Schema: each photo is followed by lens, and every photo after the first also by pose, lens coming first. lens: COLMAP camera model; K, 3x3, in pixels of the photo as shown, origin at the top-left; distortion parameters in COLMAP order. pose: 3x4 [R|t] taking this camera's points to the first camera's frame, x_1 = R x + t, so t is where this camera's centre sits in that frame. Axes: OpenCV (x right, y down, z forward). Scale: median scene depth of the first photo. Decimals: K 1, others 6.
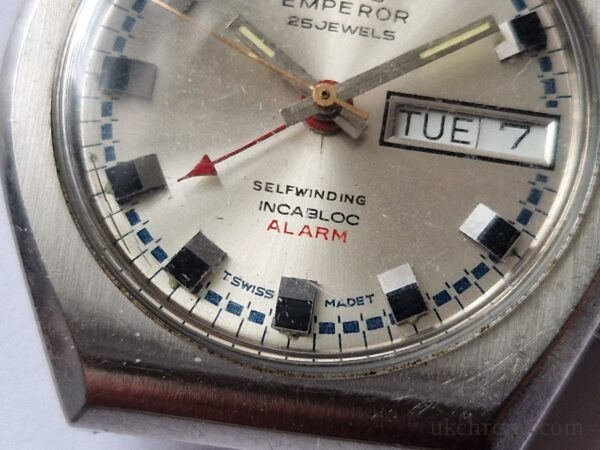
lens RADIAL K [[1443.8, 0, 297.6], [0, 1443.8, 227.8], [0, 0, 1]] dist [0.044829, 0.000000]
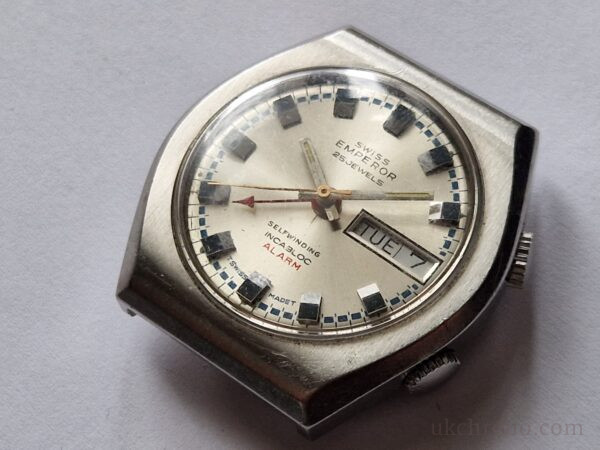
lens RADIAL K [[1443.8, 0, 299.8], [0, 1443.8, 225.8], [0, 0, 1]] dist [0.044829, 0.000000]
pose [[0.864781, 0.406689, -0.294546, 0.521943], [-0.461588, 0.874762, -0.147403, 0.216112], [0.197711, 0.263430, 0.944201, -0.654010]]
